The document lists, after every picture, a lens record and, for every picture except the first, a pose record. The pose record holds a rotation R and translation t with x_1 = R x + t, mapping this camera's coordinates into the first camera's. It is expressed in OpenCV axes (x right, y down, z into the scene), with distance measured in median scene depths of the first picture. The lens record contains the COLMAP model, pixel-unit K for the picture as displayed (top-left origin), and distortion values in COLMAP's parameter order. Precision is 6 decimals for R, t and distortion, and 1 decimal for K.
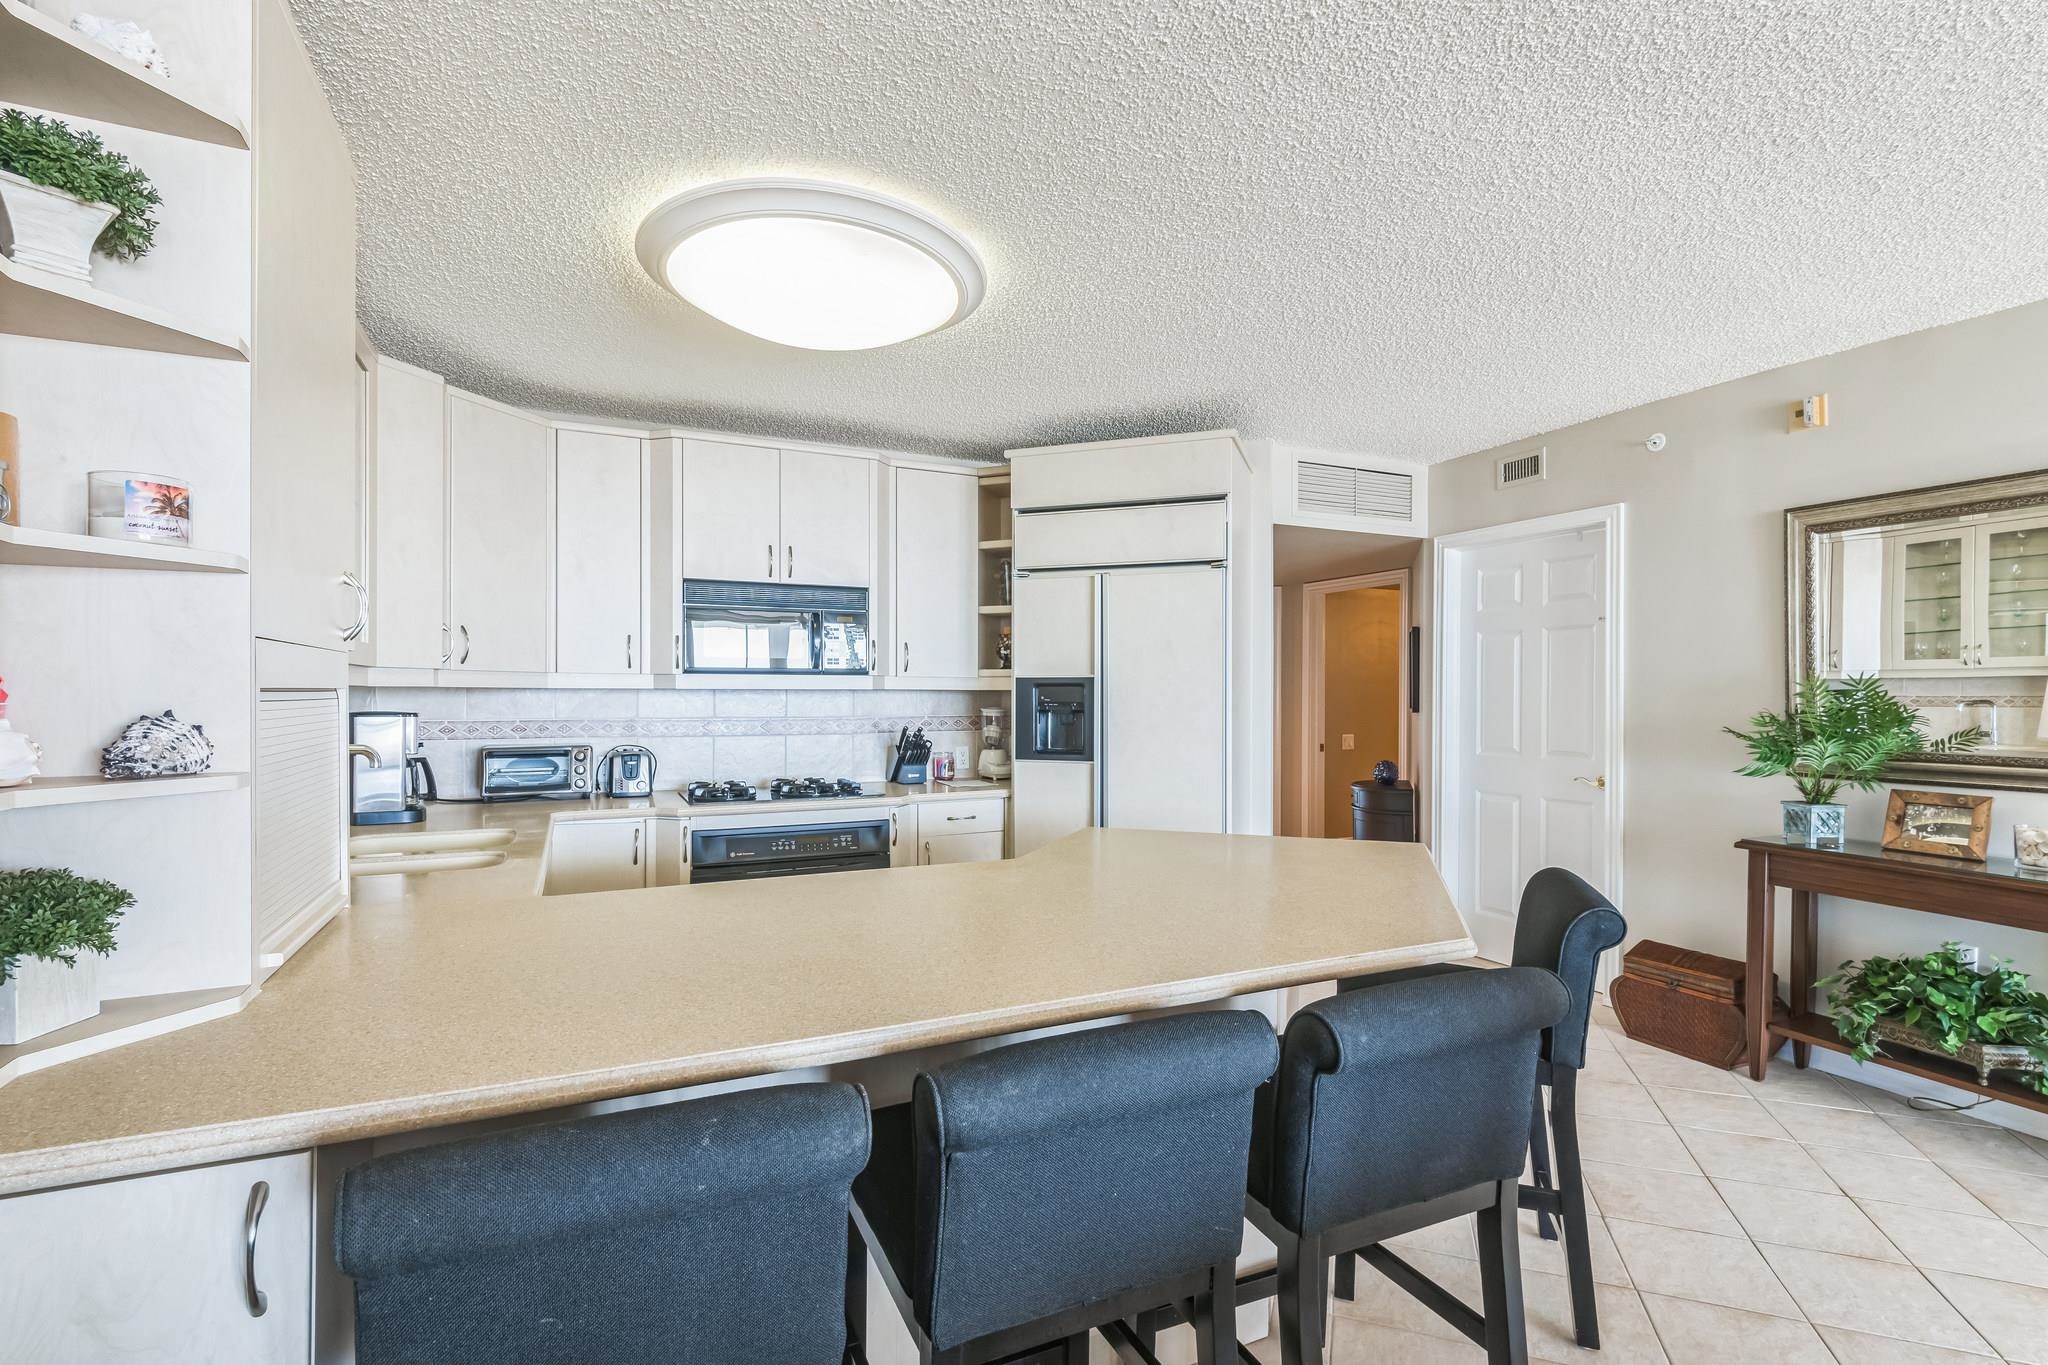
lens RADIAL K [[937.4, 0, 1023.0], [0, 937.4, 694.4], [0, 0, 1]] dist [0.006897, -0.006065]
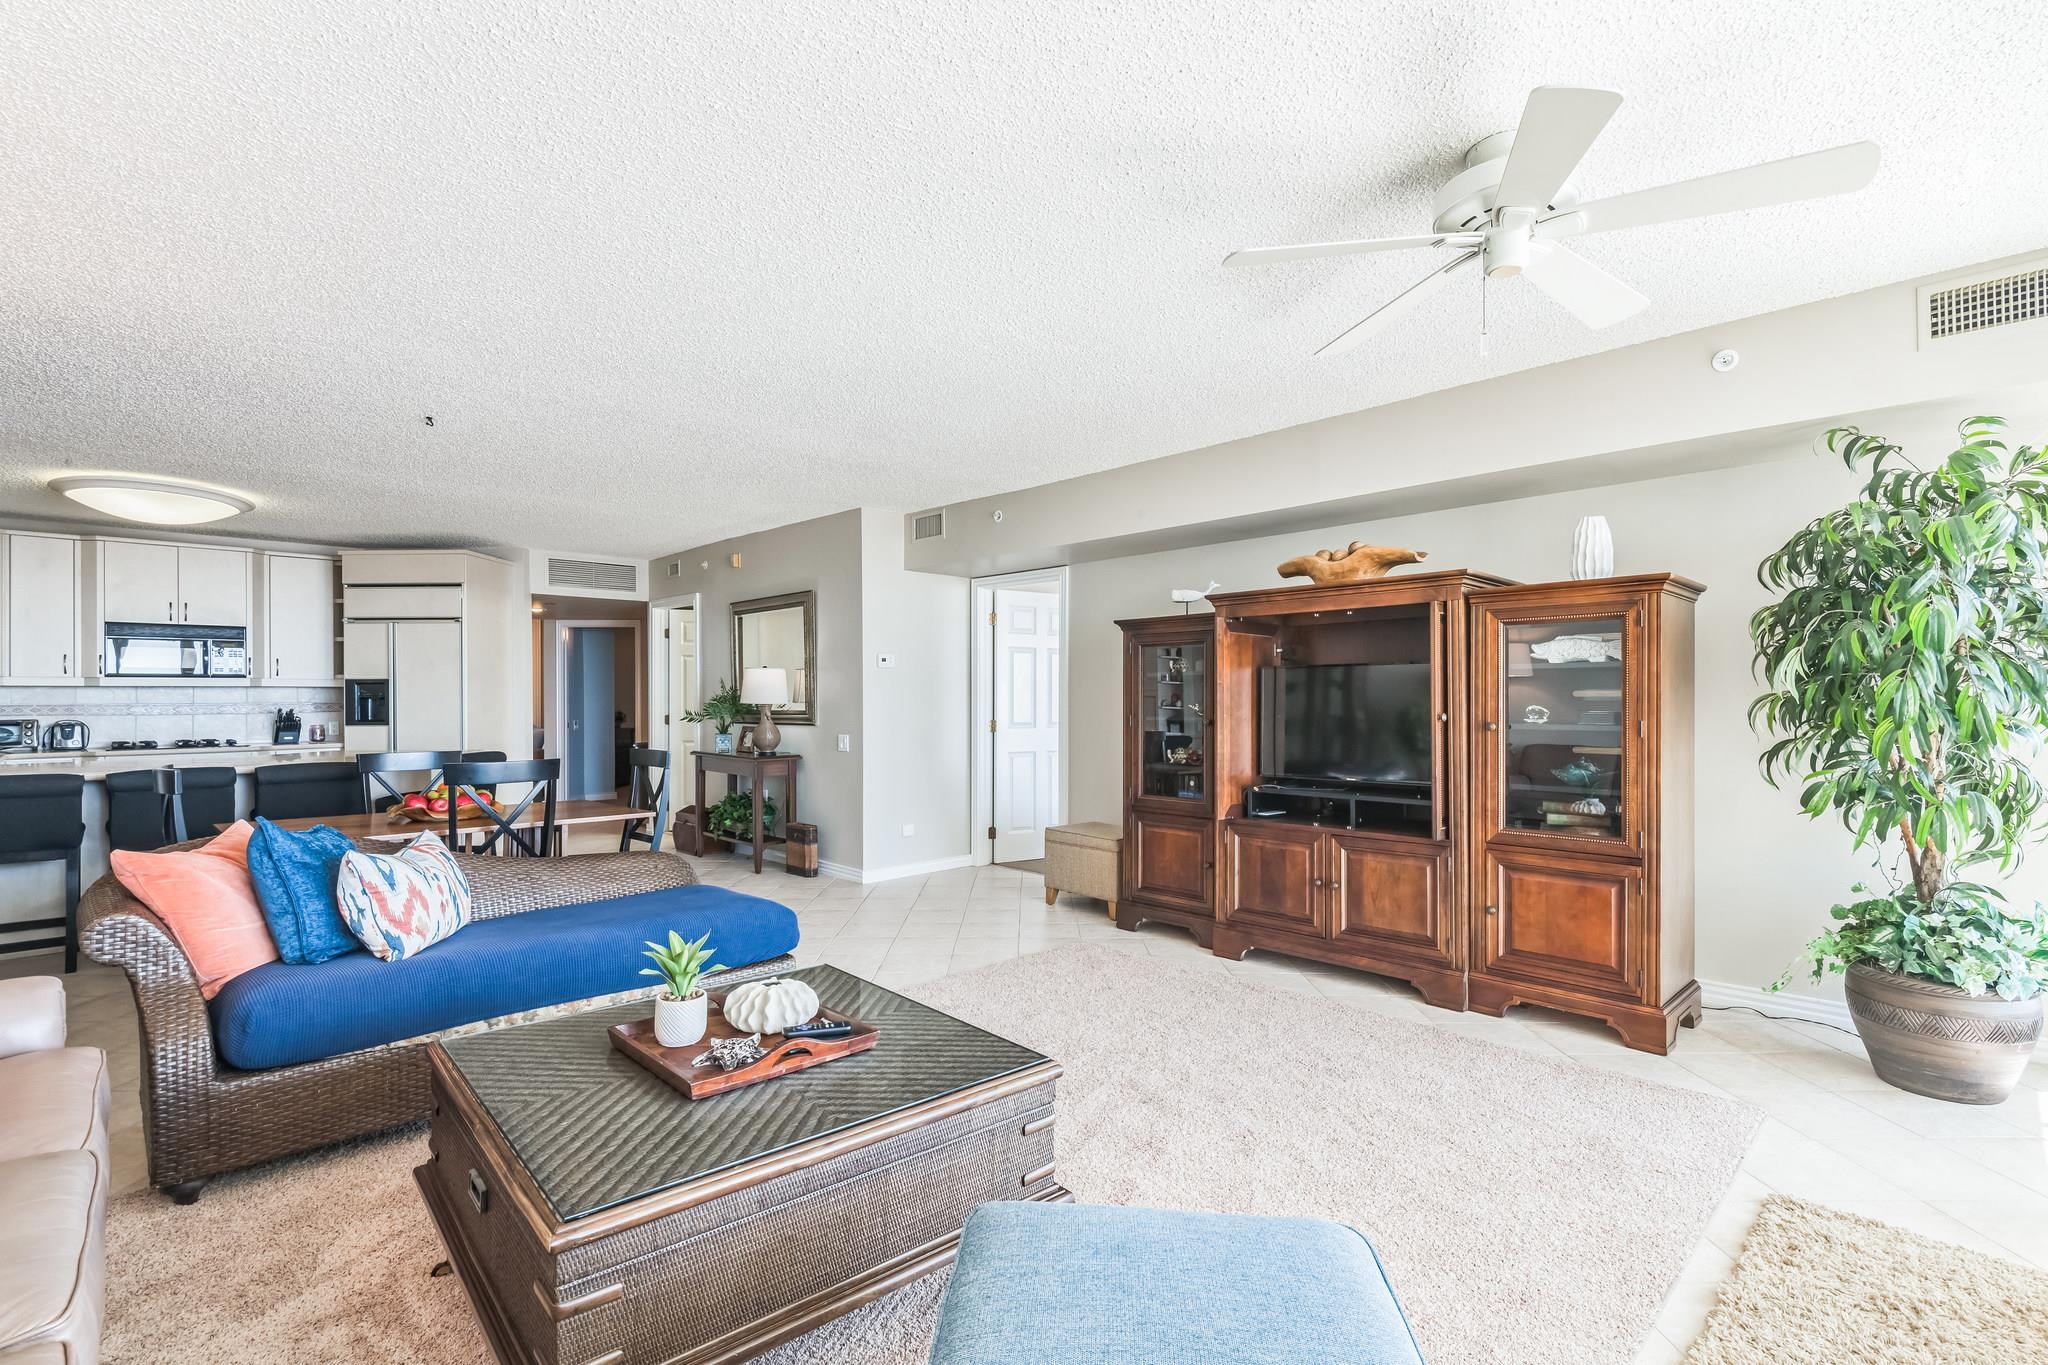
lens RADIAL K [[937.4, 0, 1029.7], [0, 937.4, 694.8], [0, 0, 1]] dist [0.006897, -0.006065]
pose [[0.944421, -0.004812, 0.328702, 0.649114], [0.005851, 0.999981, -0.002173, 0.023532], [-0.328685, 0.003976, 0.944431, -1.139215]]
